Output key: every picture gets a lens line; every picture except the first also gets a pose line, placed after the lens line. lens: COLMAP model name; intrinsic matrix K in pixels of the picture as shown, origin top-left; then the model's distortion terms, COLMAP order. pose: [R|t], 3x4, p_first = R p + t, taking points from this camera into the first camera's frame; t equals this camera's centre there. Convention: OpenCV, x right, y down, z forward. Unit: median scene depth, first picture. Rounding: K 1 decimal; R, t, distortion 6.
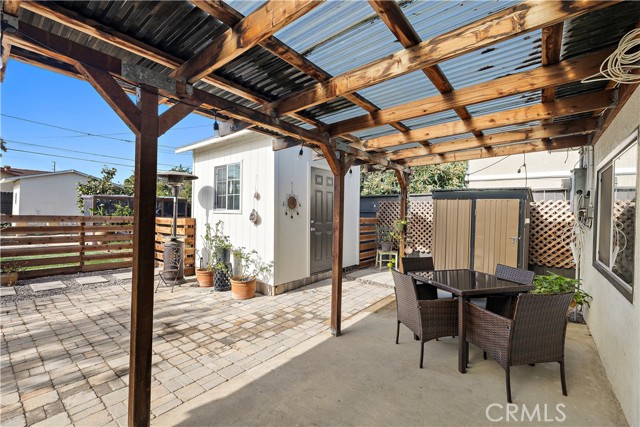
lens RADIAL K [[283.0, 0, 320.0], [0, 283.0, 213.5], [0, 0, 1]] dist [0.003900, 0.001059]
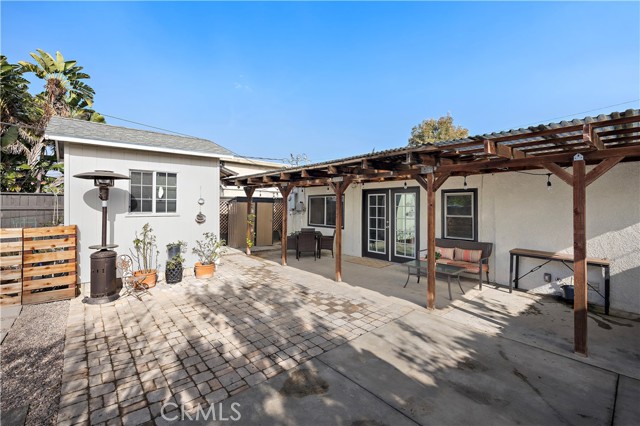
lens RADIAL K [[274.1, 0, 316.9], [0, 274.1, 210.5], [0, 0, 1]] dist [0.002466, 0.000223]
pose [[0.179137, -0.034490, 0.983219, -1.209999], [-0.001213, 0.999377, 0.035278, -0.058348], [-0.983823, -0.007512, 0.178984, 0.209361]]
